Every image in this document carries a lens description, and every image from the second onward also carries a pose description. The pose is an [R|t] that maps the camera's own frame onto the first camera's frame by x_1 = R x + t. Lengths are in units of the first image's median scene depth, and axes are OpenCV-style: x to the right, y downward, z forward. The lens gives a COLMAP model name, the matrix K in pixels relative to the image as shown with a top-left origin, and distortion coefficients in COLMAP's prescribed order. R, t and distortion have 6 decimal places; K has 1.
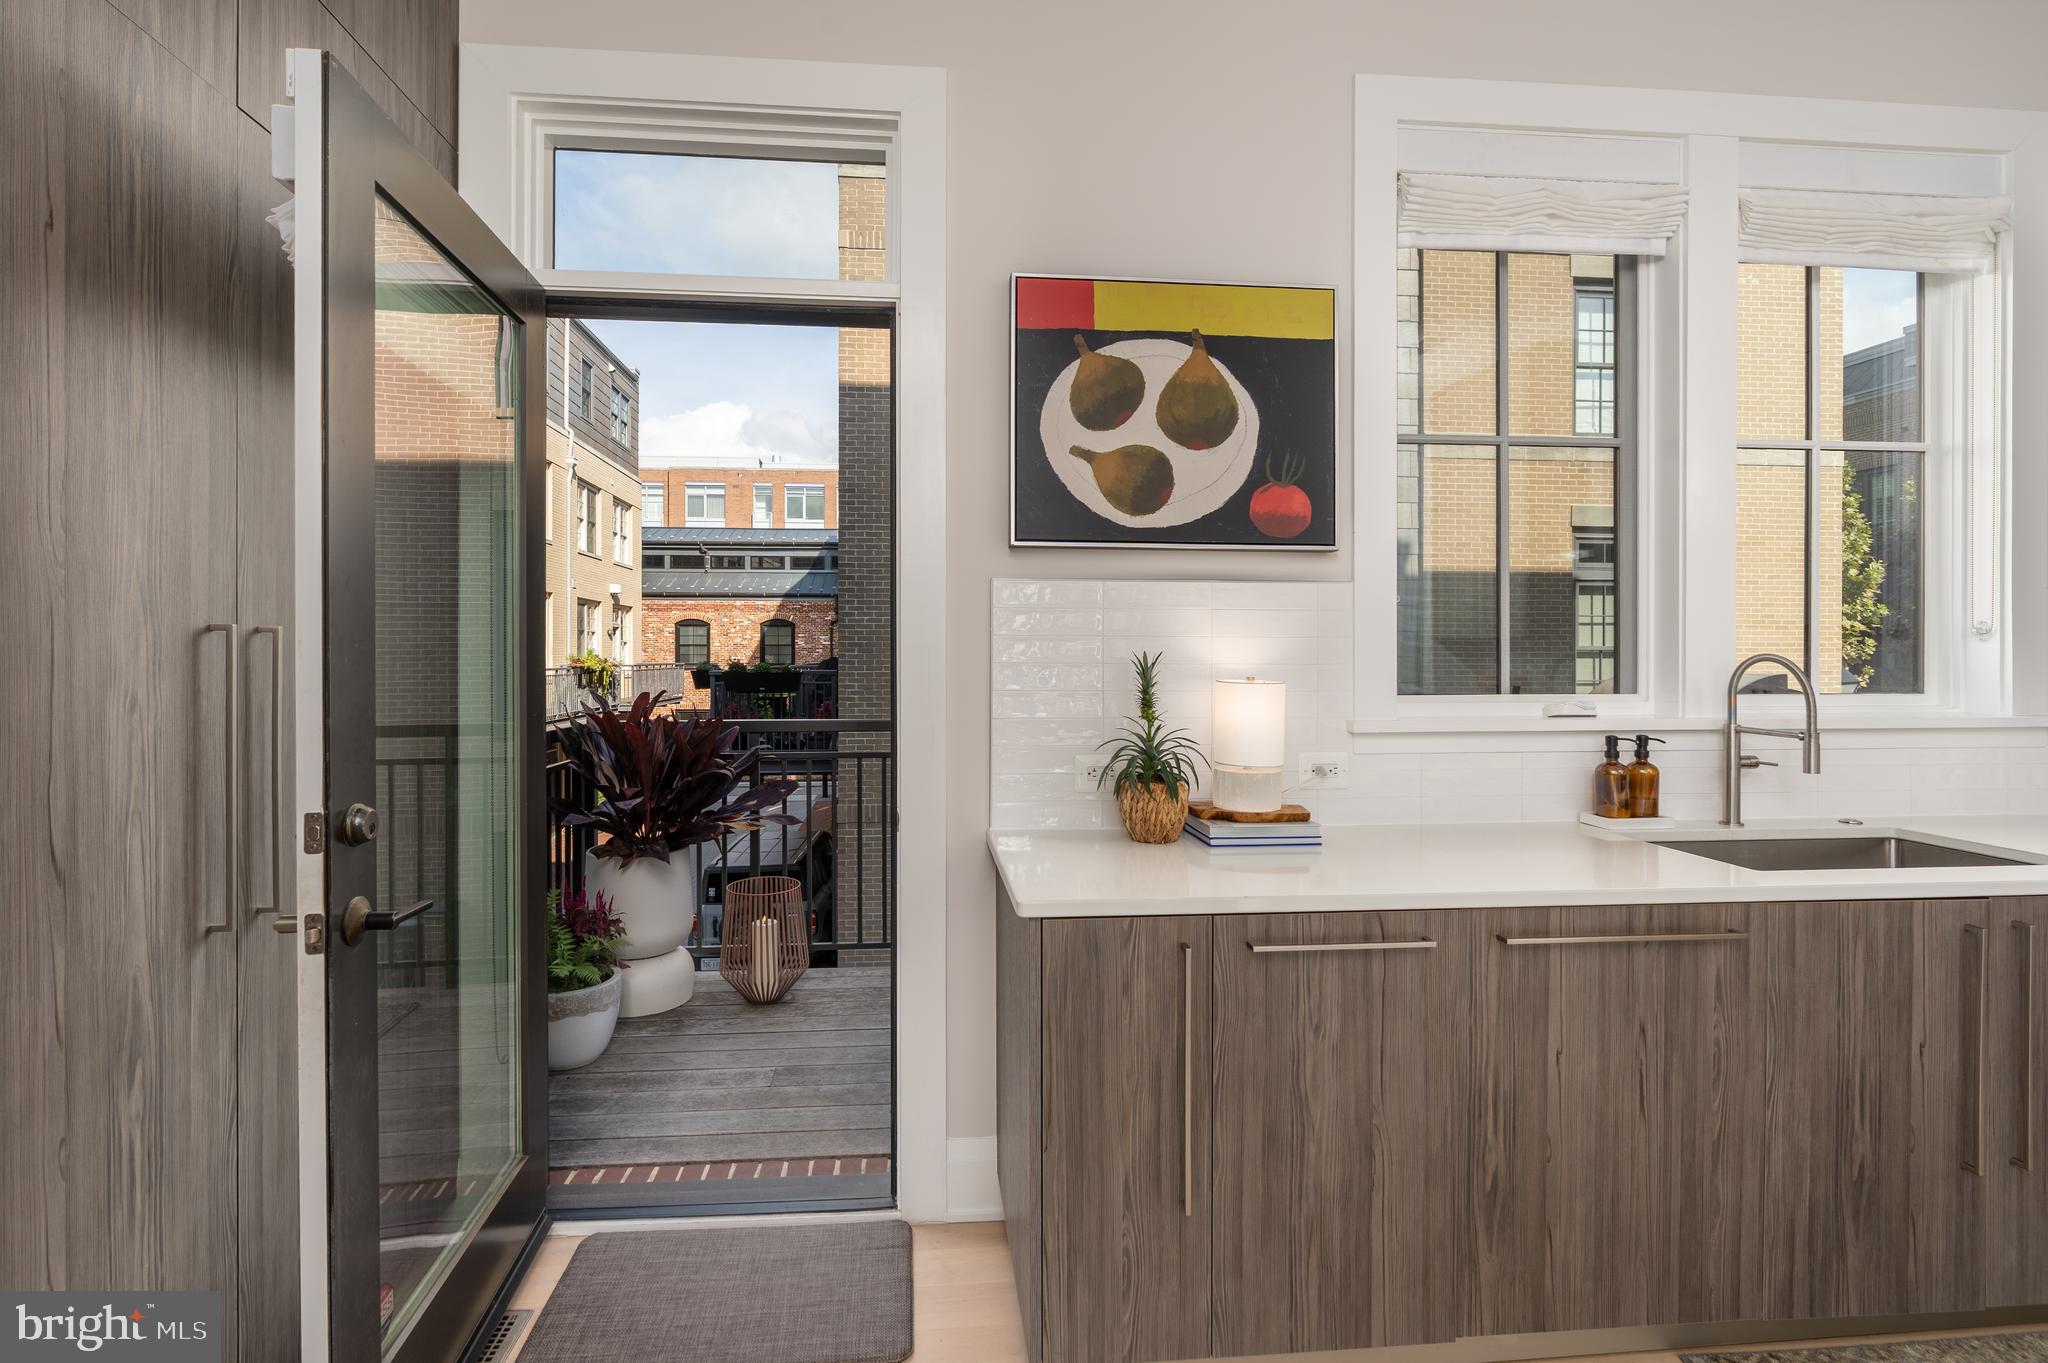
lens RADIAL K [[963.5, 0, 1001.1], [0, 963.5, 662.6], [0, 0, 1]] dist [0.000842, 0.000685]
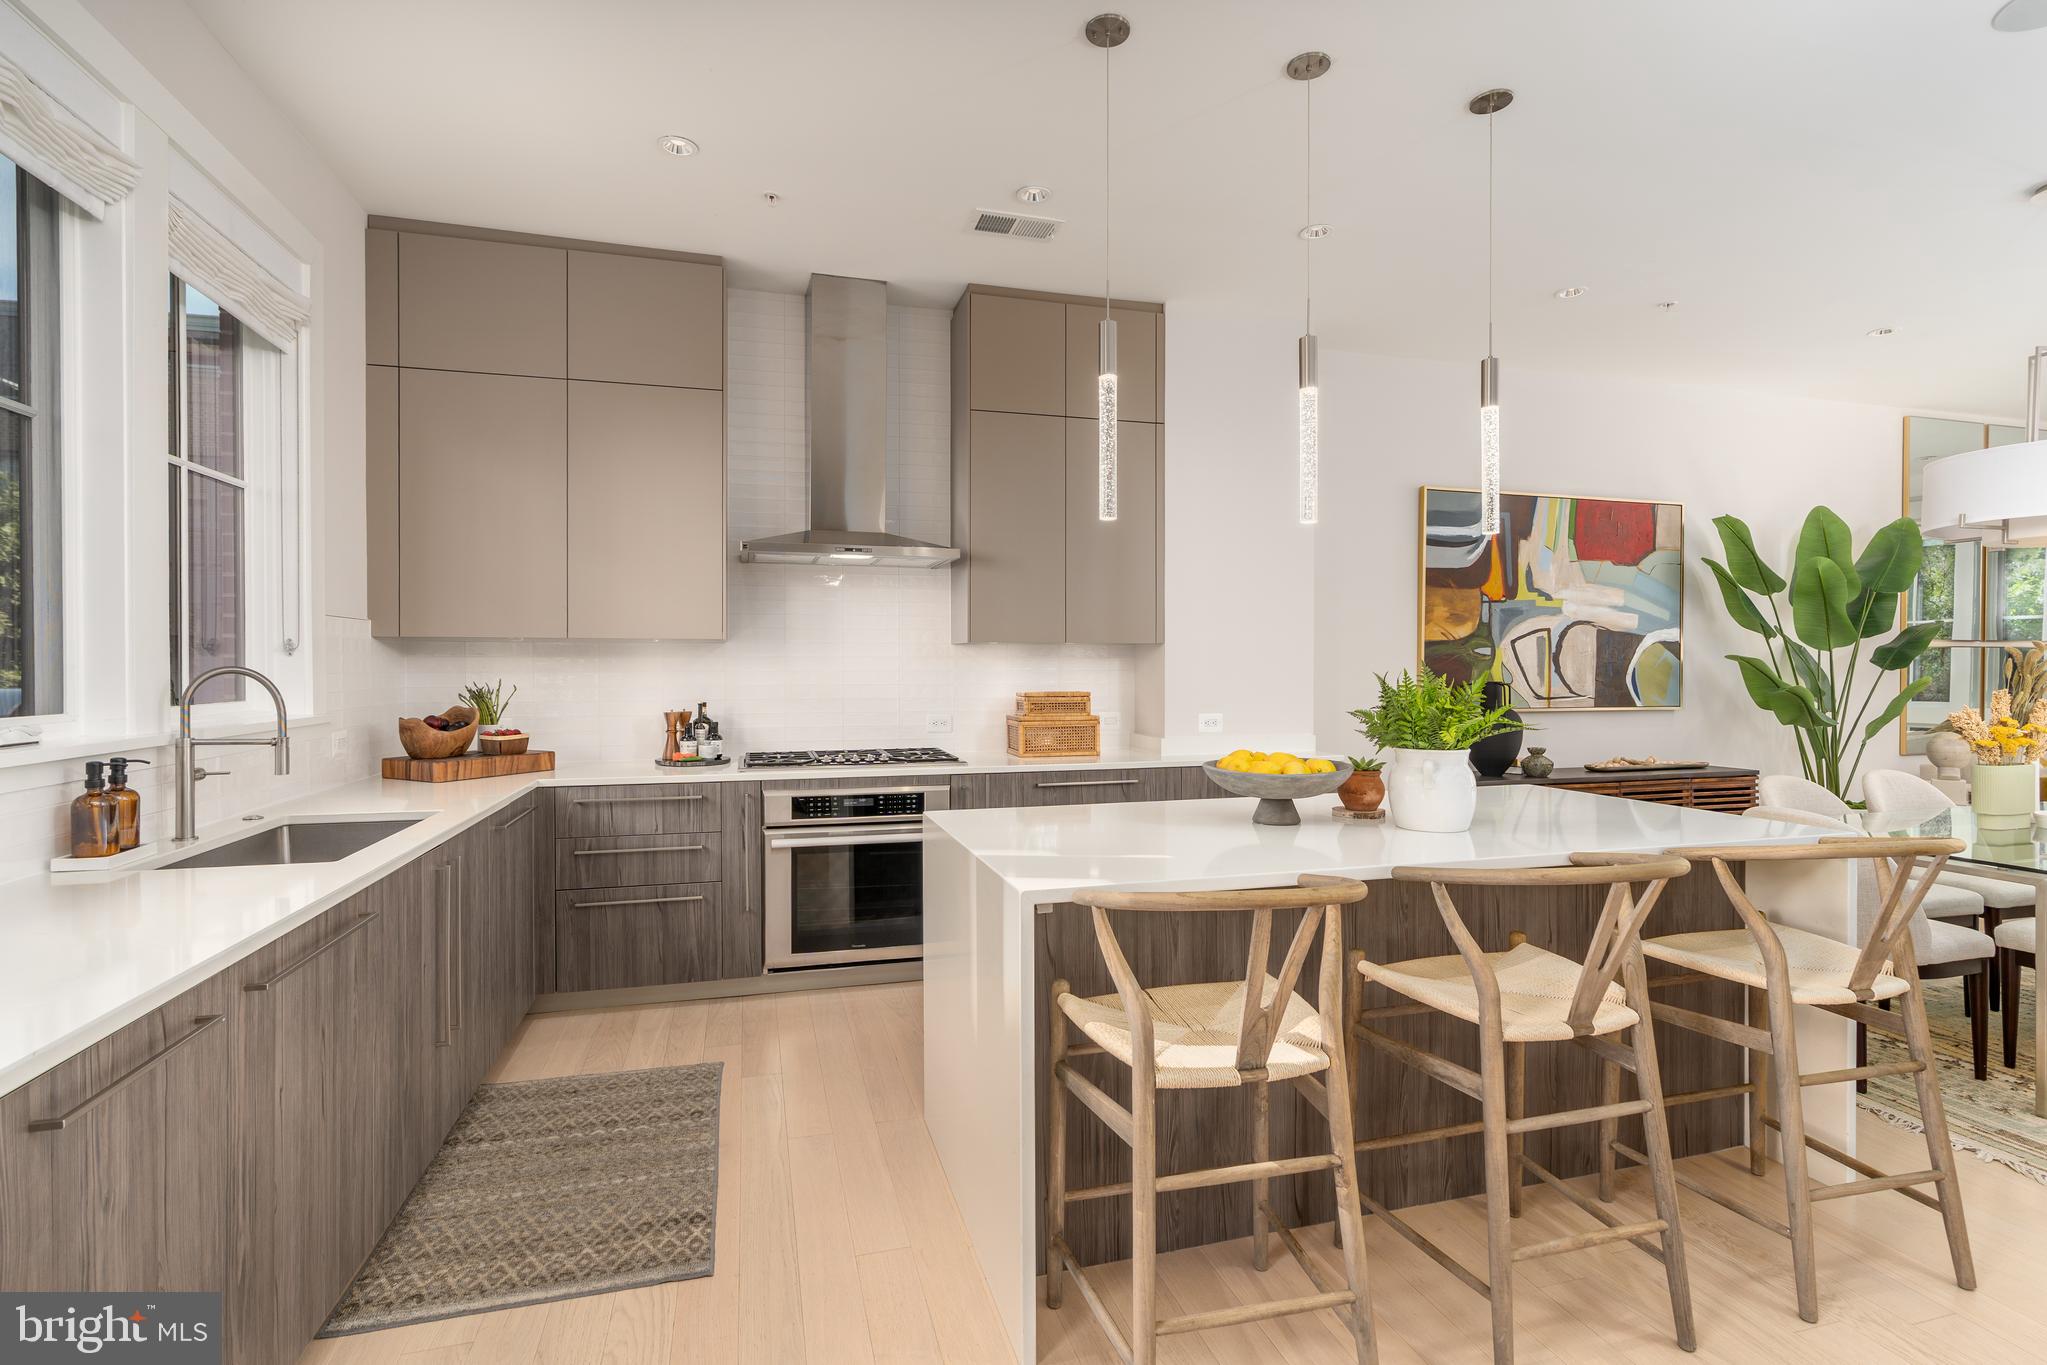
lens RADIAL K [[963.0, 0, 1000.6], [0, 963.0, 663.6], [0, 0, 1]] dist [0.000842, 0.000685]
pose [[-0.176548, -0.001341, 0.984291, -0.368440], [0.008555, 0.999959, 0.002896, -0.007764], [-0.984255, 0.008932, -0.176530, 0.367252]]
